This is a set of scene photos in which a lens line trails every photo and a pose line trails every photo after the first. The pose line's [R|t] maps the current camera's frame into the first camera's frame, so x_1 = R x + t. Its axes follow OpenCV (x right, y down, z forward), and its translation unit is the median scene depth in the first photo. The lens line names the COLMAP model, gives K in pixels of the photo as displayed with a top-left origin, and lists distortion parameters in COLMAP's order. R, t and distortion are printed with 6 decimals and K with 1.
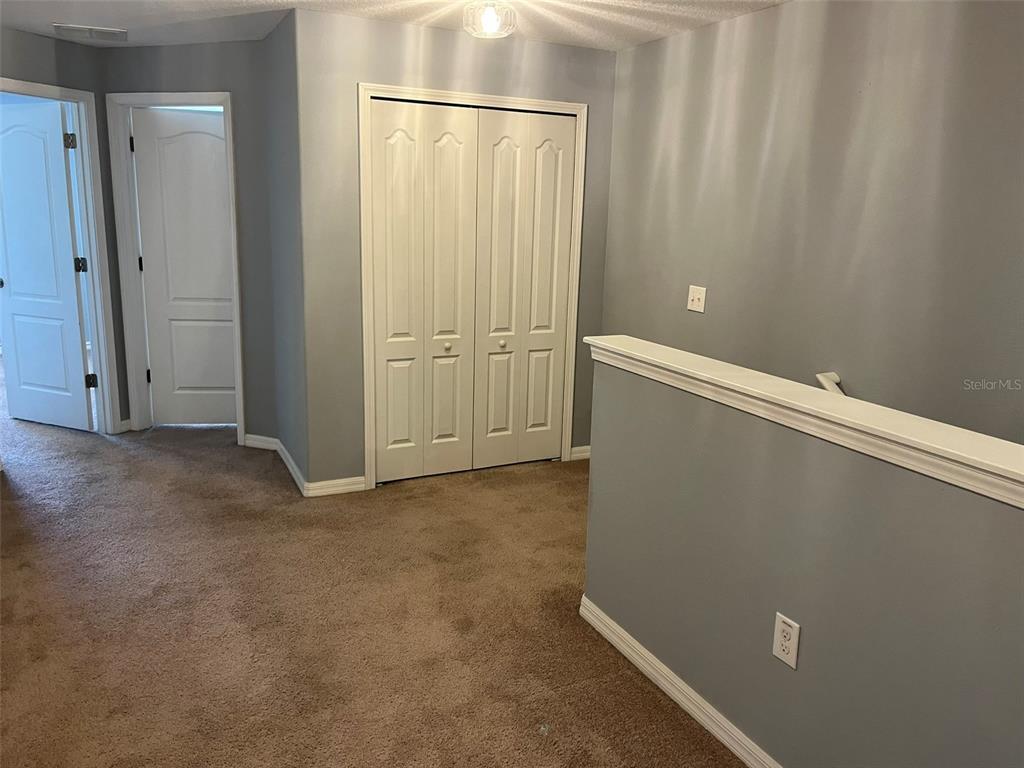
lens RADIAL K [[784.4, 0, 512.0], [0, 784.4, 384.0], [0, 0, 1]] dist [0.055697, -0.097981]
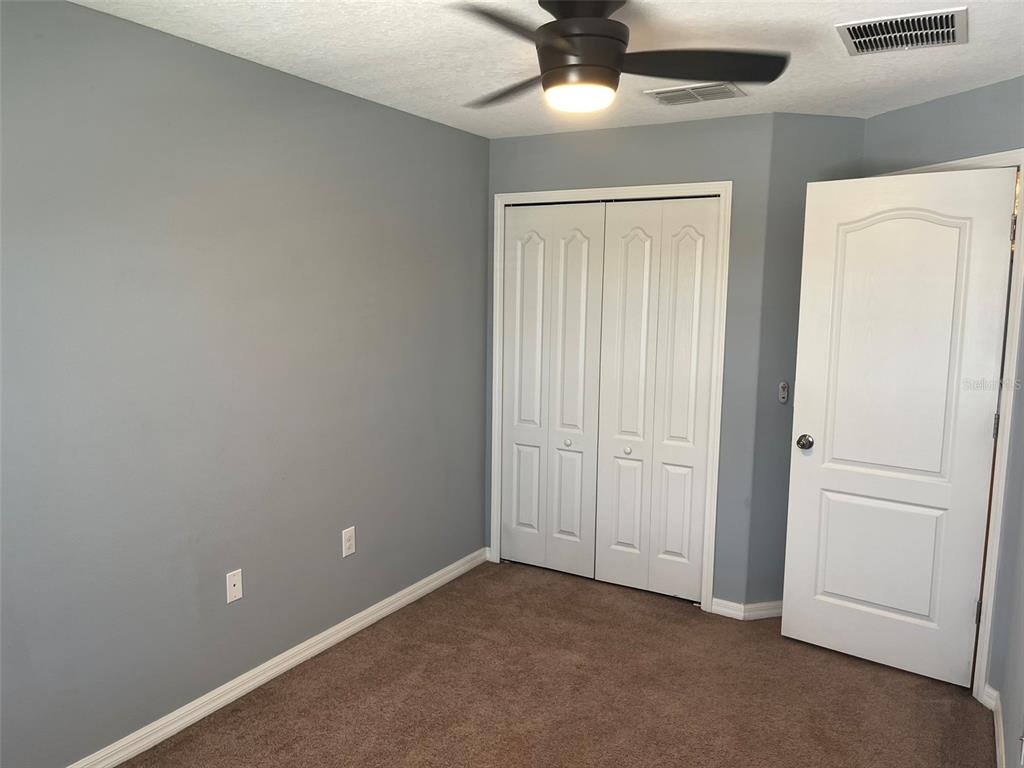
lens RADIAL K [[784.4, 0, 512.0], [0, 784.4, 384.0], [0, 0, 1]] dist [0.055697, -0.097981]
pose [[0.522235, 0.076651, -0.849350, 0.699033], [-0.201851, 0.978762, -0.035781, -0.066871], [0.828569, 0.190128, 0.526616, 0.407935]]
